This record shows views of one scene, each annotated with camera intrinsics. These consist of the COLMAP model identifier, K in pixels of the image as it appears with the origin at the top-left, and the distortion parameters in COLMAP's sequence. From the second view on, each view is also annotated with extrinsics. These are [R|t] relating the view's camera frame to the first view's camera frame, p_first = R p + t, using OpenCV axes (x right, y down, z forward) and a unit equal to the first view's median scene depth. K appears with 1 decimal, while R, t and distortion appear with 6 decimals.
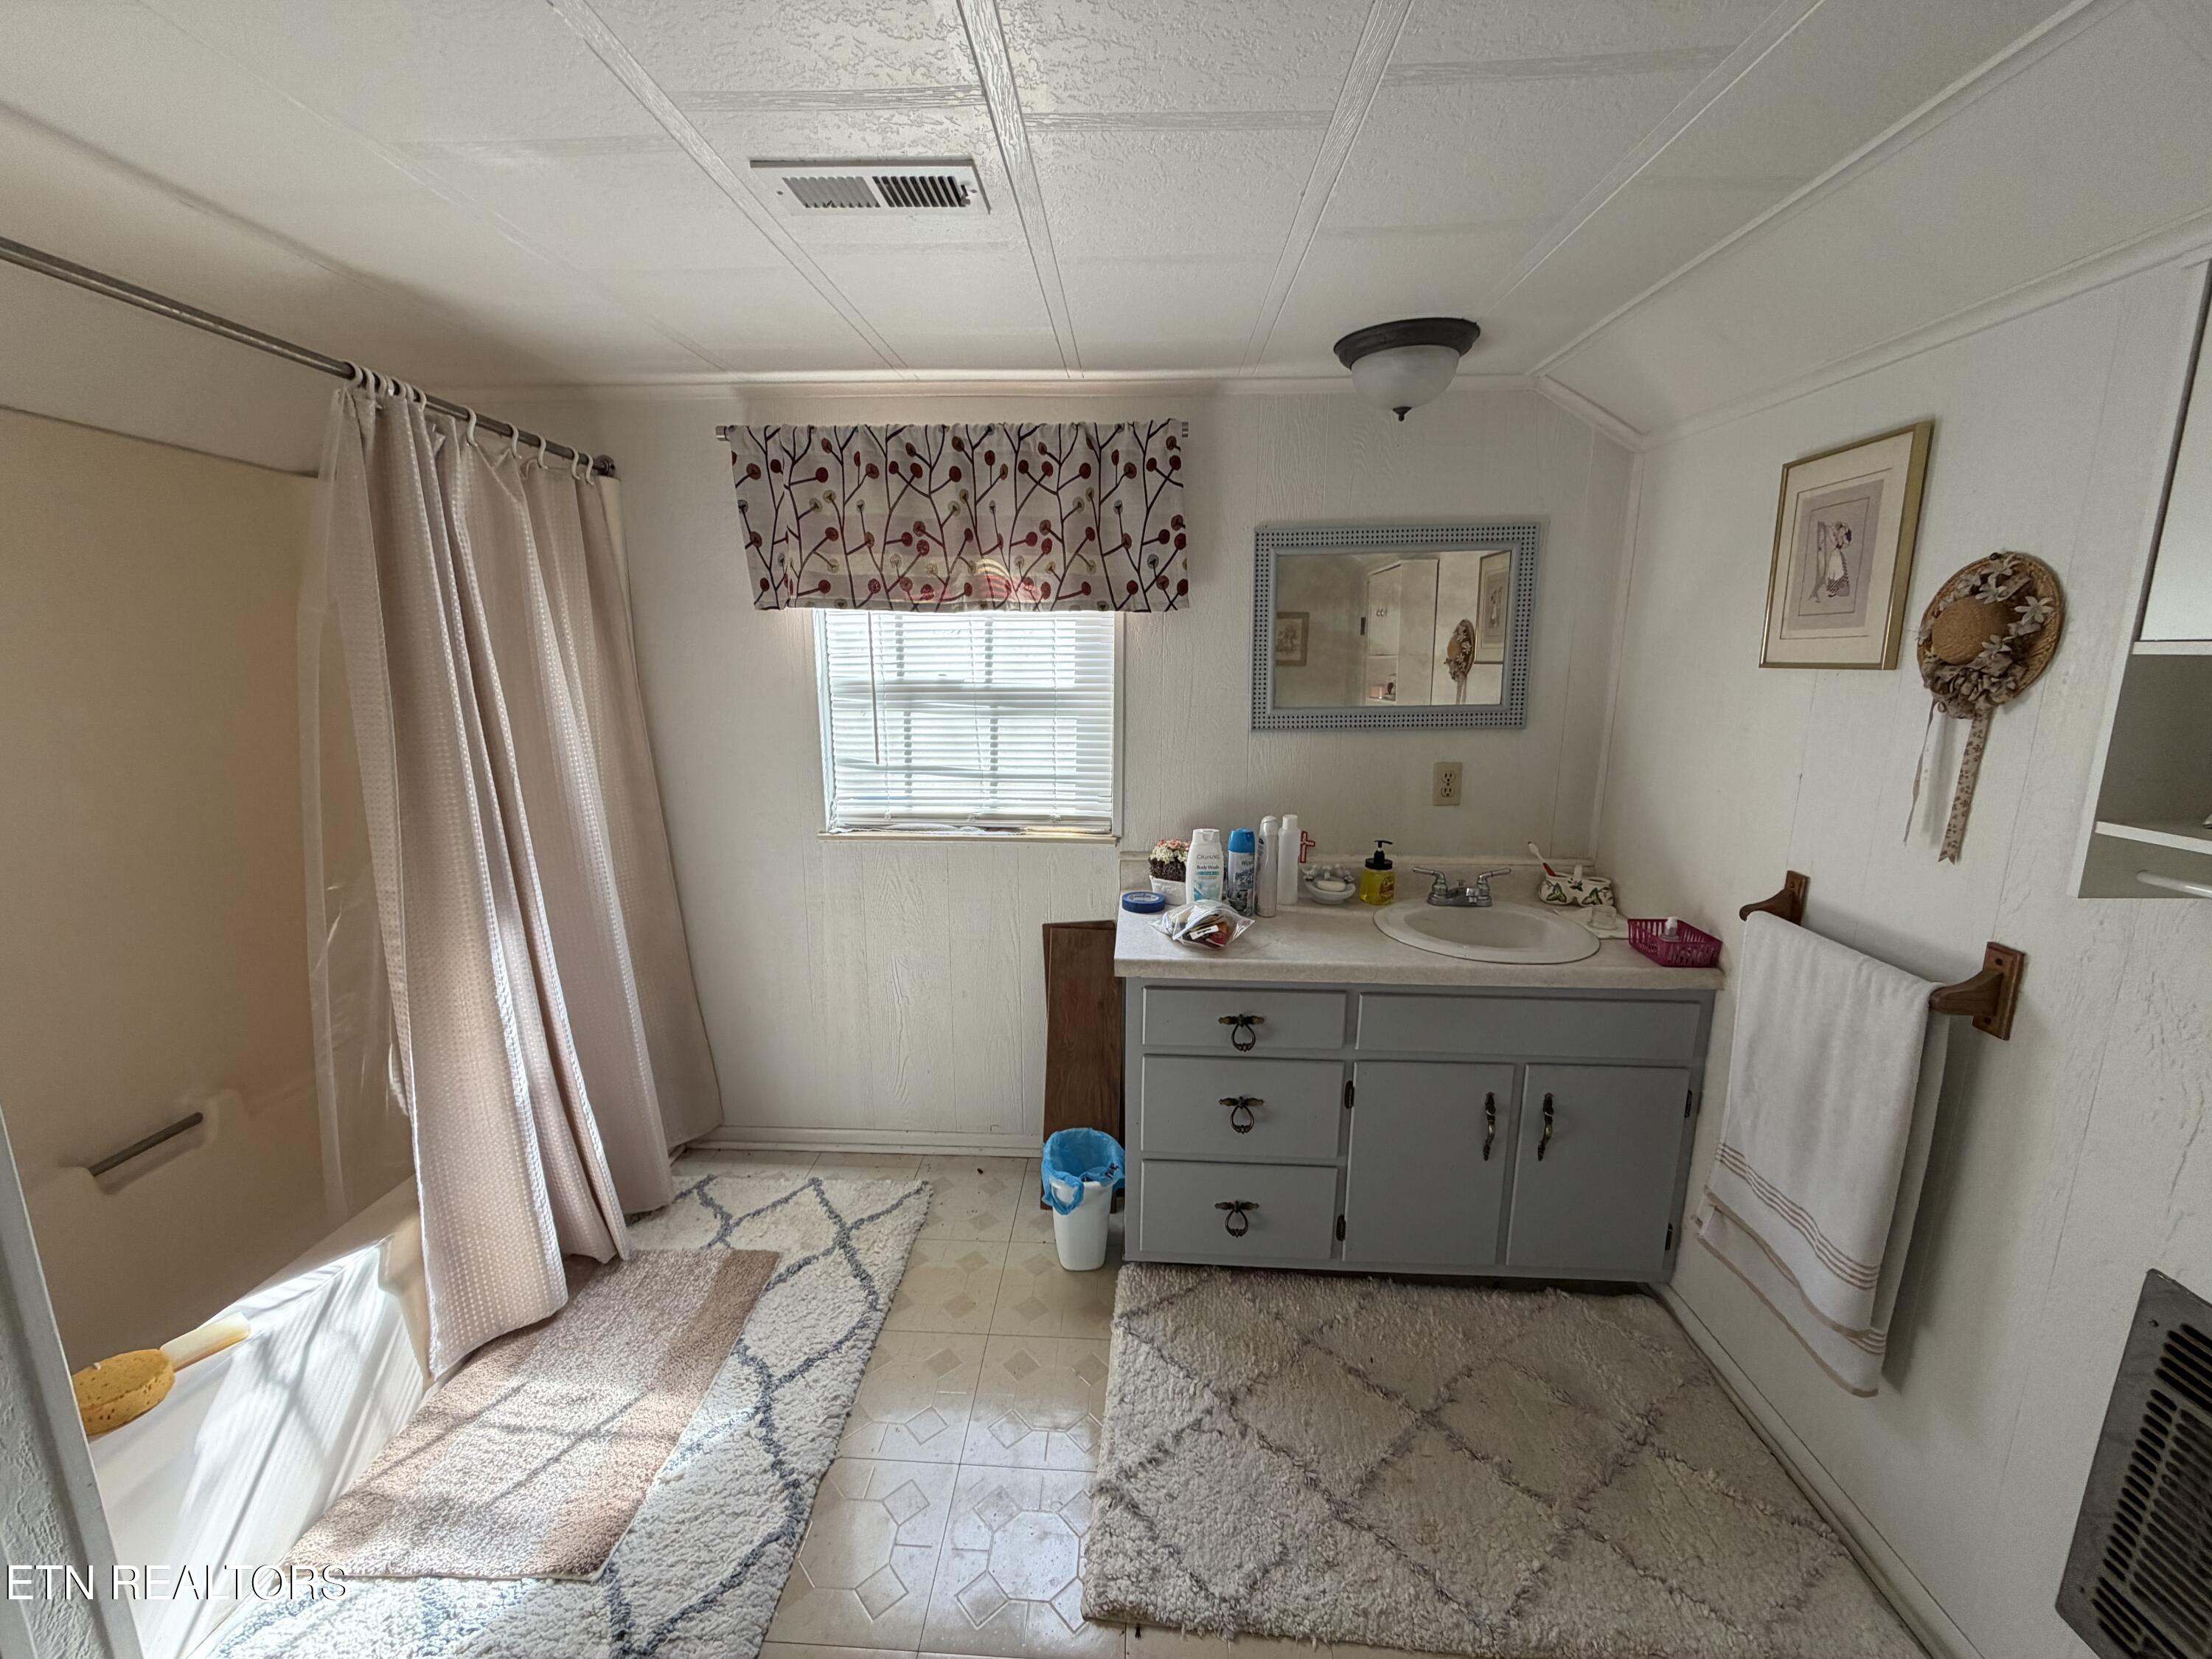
lens RADIAL K [[876.9, 0, 1100.1], [0, 876.9, 827.0], [0, 0, 1]] dist [0.000027, -0.000054]
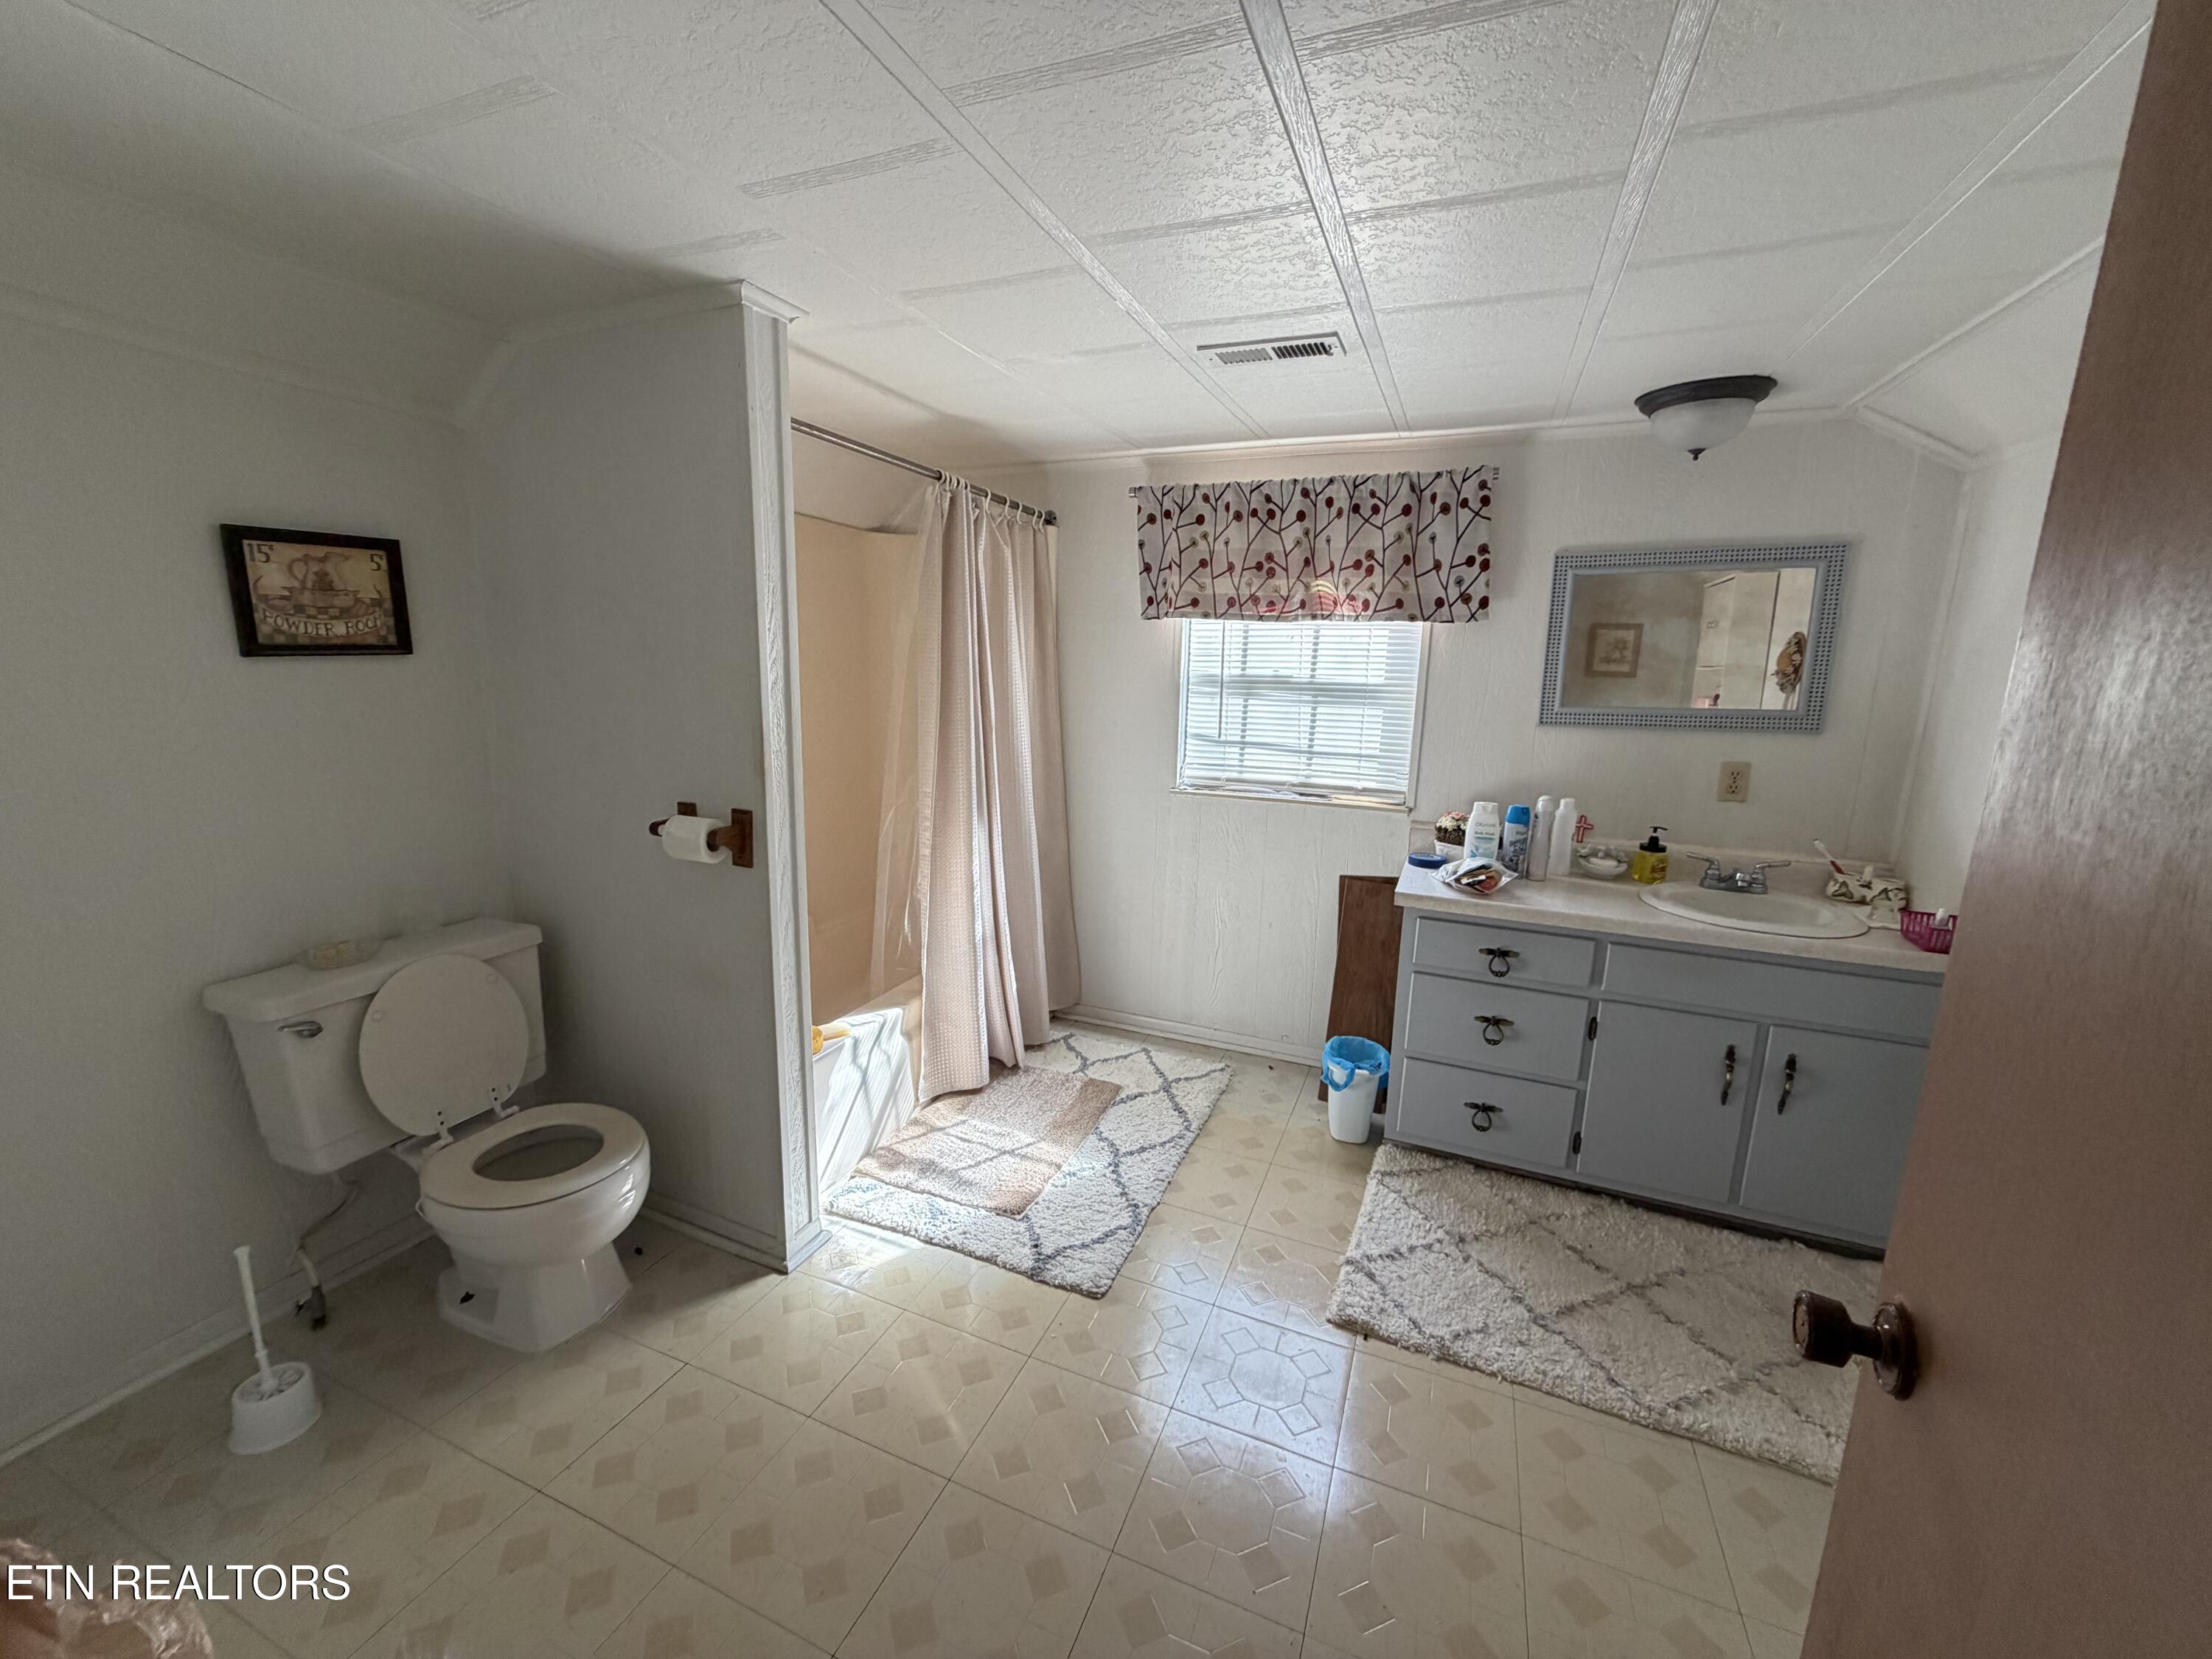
lens RADIAL K [[876.9, 0, 1100.1], [0, 876.9, 827.0], [0, 0, 1]] dist [0.000027, -0.000054]
pose [[0.938780, 0.083521, -0.334239, 0.028902], [-0.086774, 0.996214, 0.005215, 0.078233], [0.333409, 0.024107, 0.942474, -0.323350]]
